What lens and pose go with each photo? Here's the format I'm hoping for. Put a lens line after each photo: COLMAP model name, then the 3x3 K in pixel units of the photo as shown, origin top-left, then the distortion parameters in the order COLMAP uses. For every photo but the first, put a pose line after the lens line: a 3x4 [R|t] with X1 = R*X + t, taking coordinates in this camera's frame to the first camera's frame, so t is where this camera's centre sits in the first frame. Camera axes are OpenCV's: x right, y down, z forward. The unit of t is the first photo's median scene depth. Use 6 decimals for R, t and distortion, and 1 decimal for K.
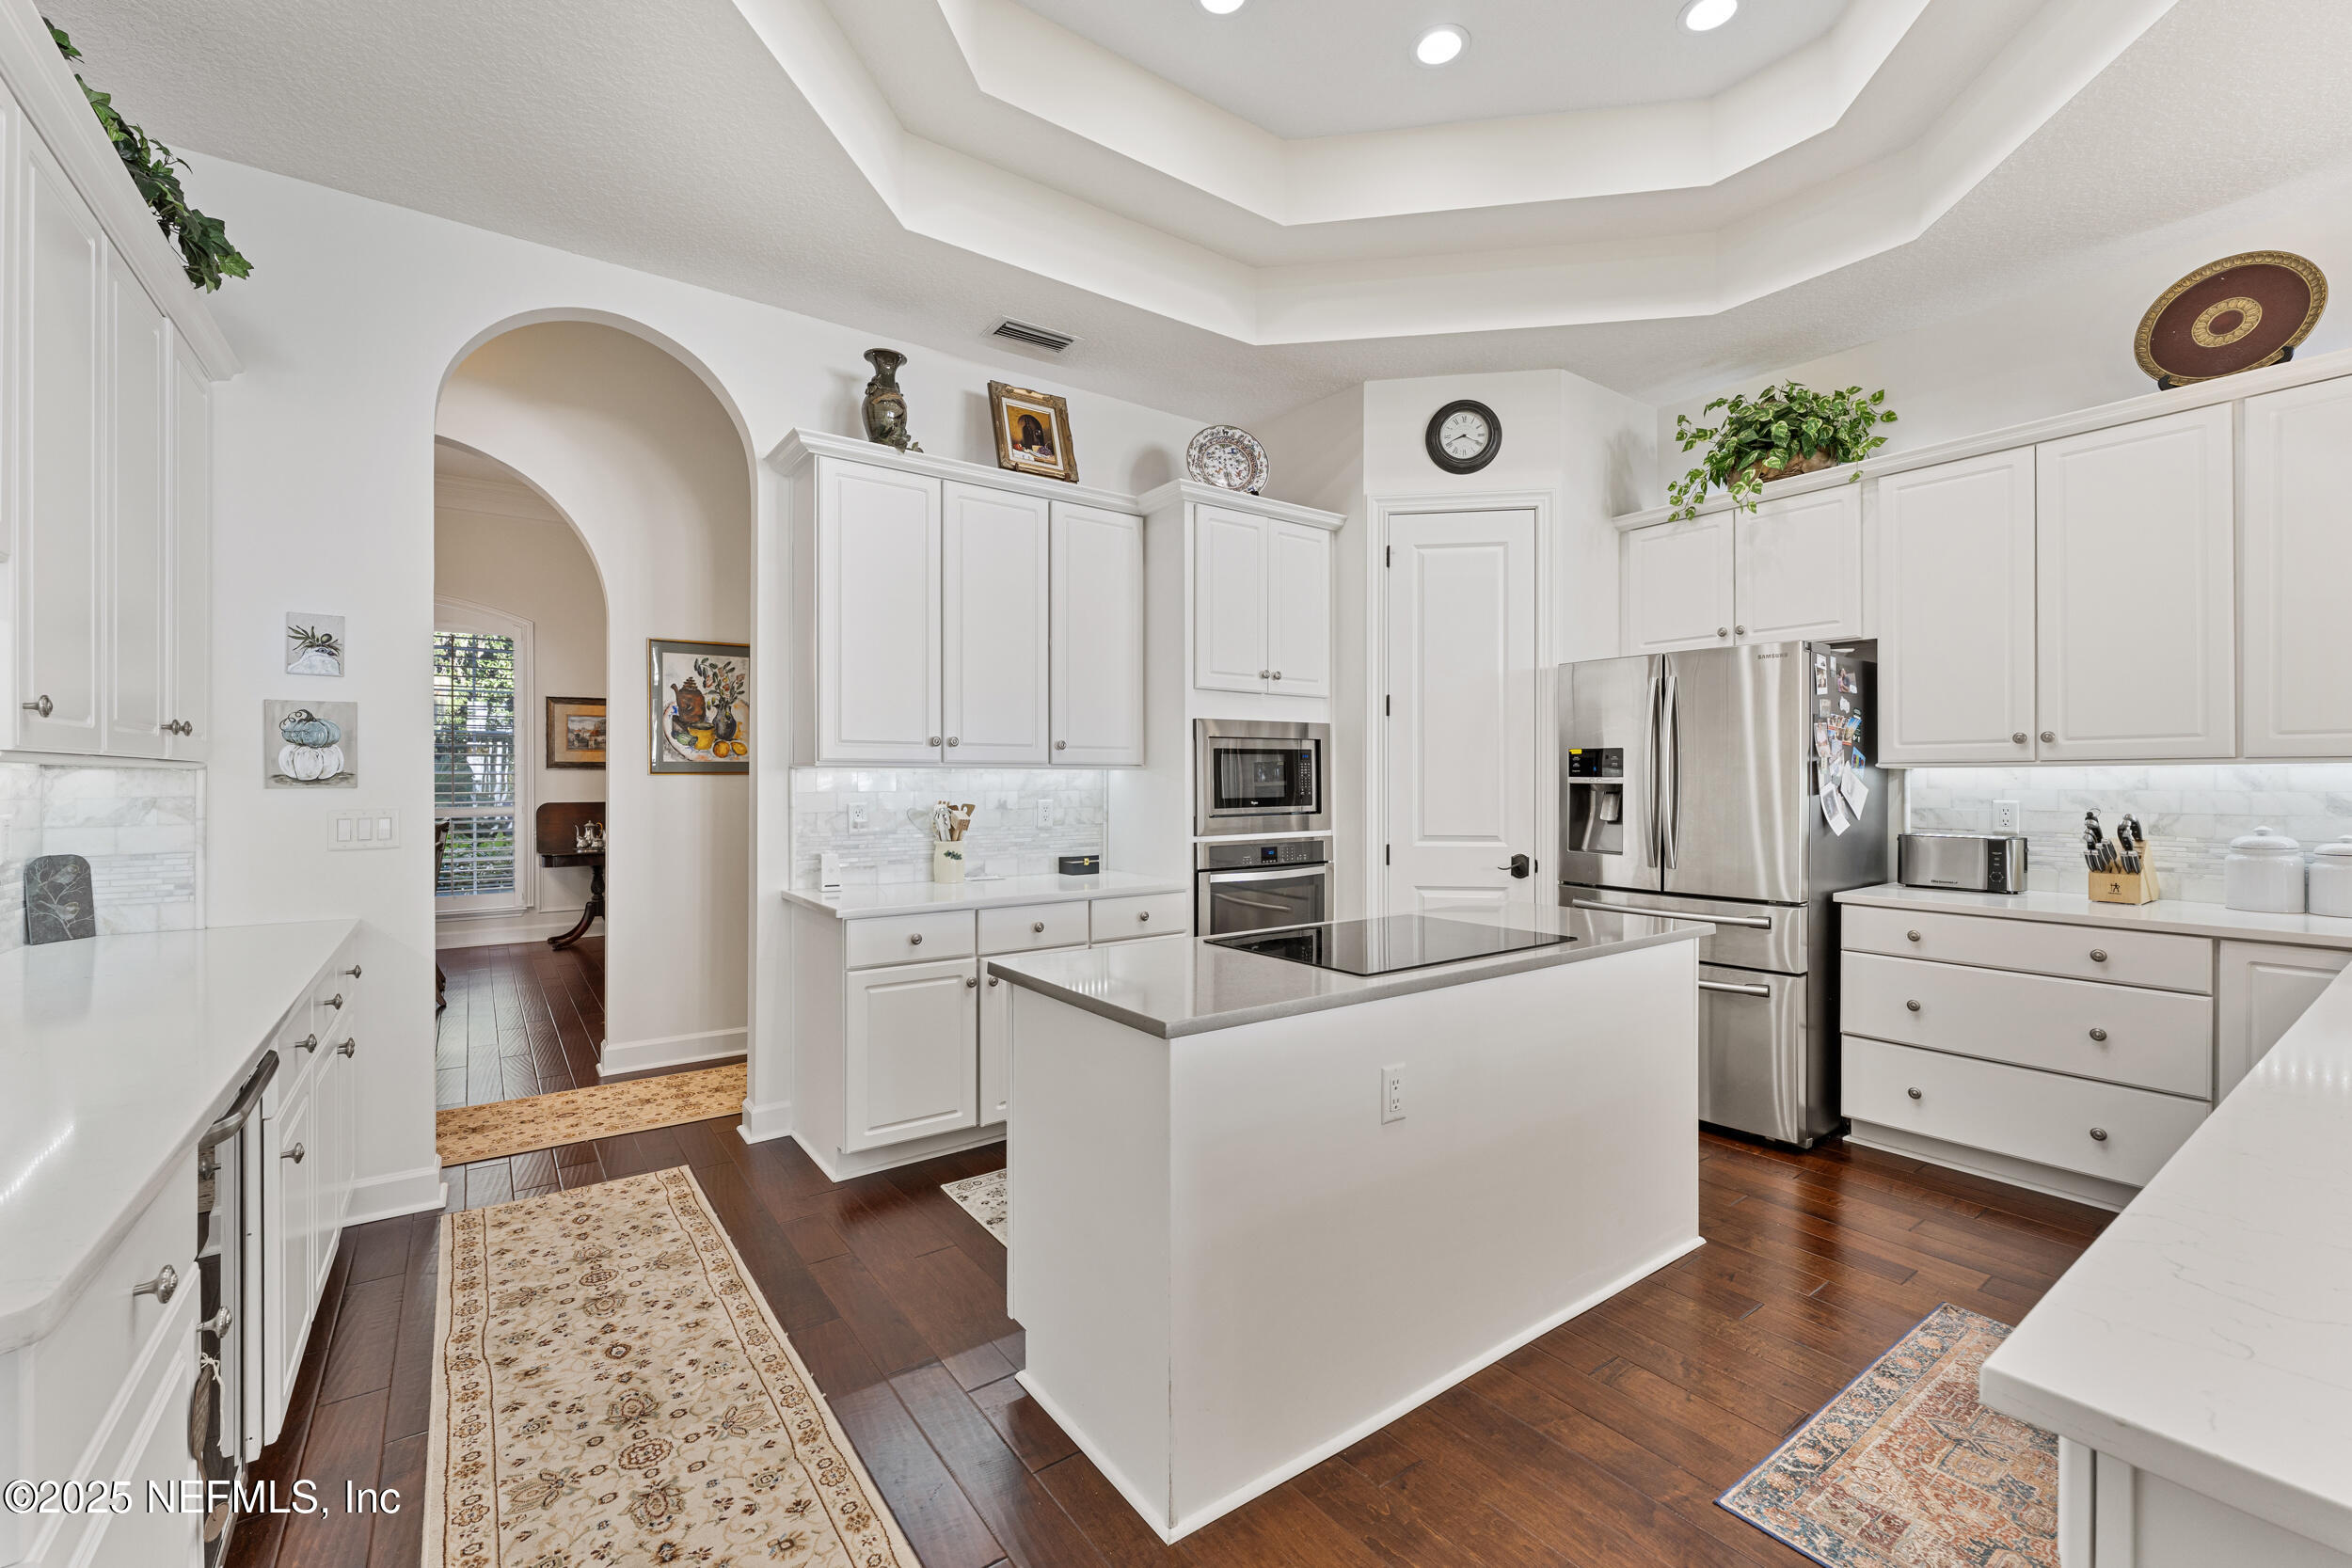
lens RADIAL K [[977.2, 0, 1162.1], [0, 977.2, 781.6], [0, 0, 1]] dist [-0.003038, 0.000627]
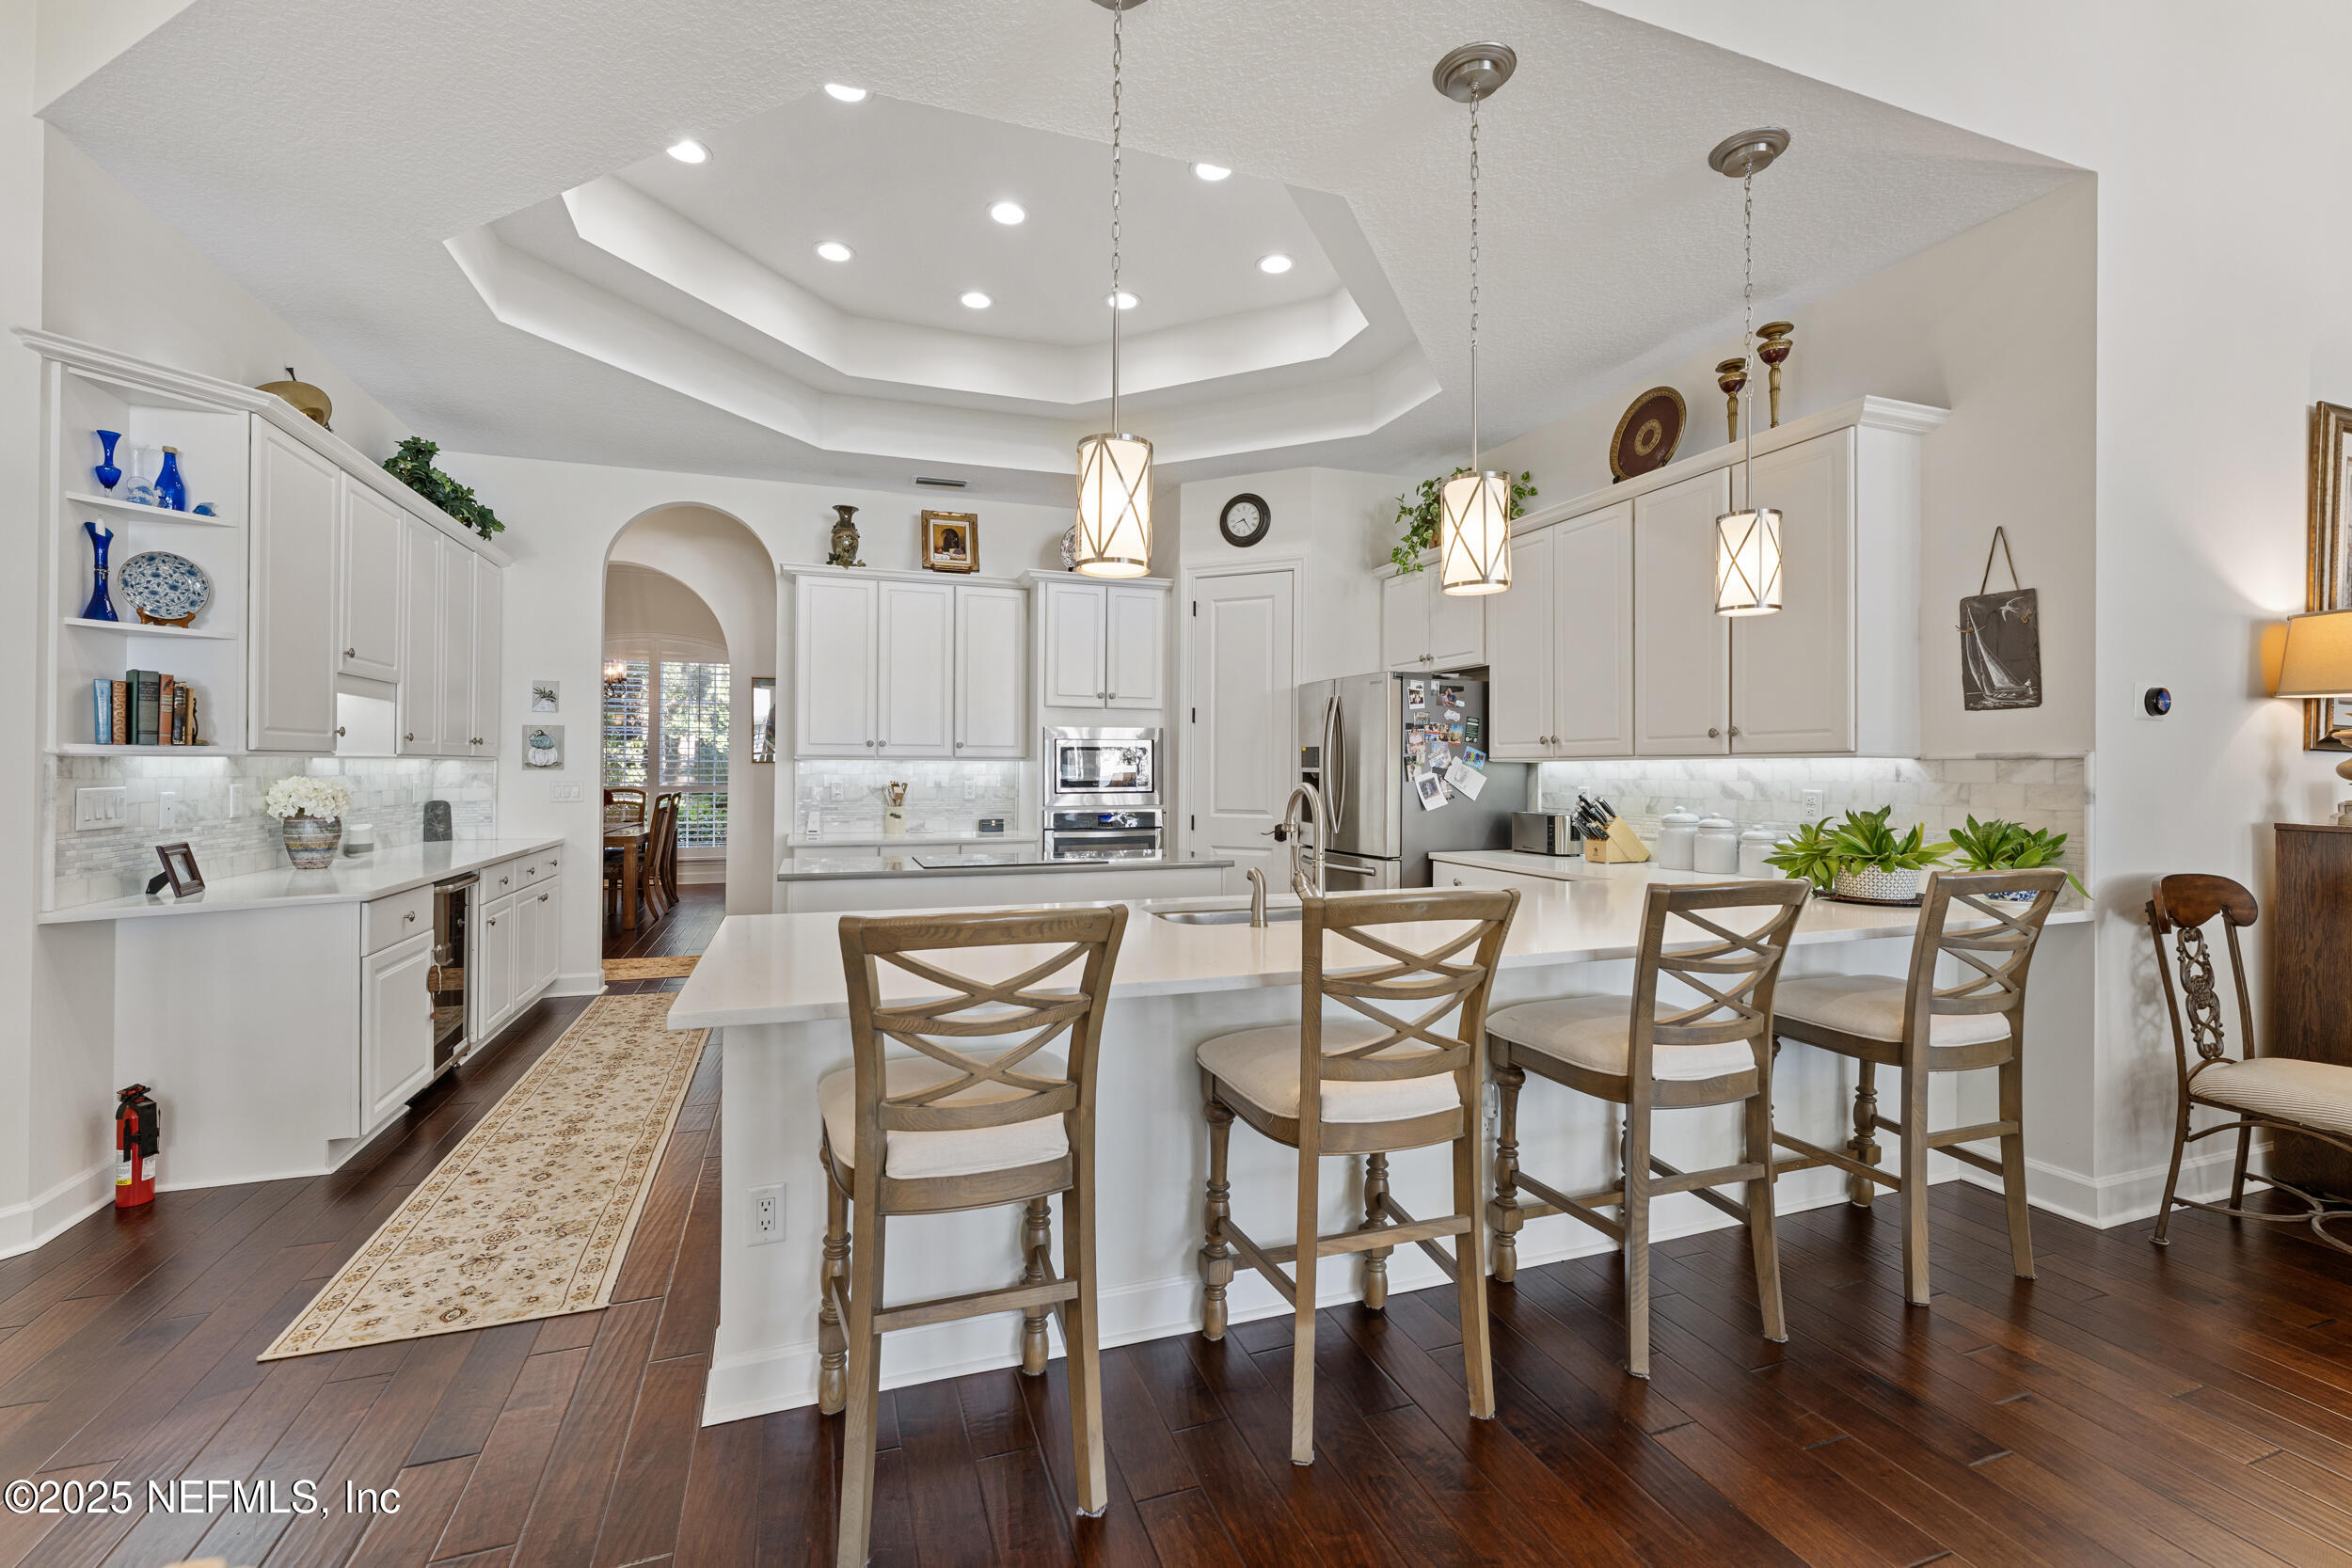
lens RADIAL K [[977.2, 0, 1139.7], [0, 977.2, 763.6], [0, 0, 1]] dist [-0.003038, 0.000627]
pose [[0.958629, 0.003591, -0.284635, 0.617816], [-0.005645, 0.999964, -0.006396, -0.000148], [0.284602, 0.007738, 0.958615, -0.397854]]
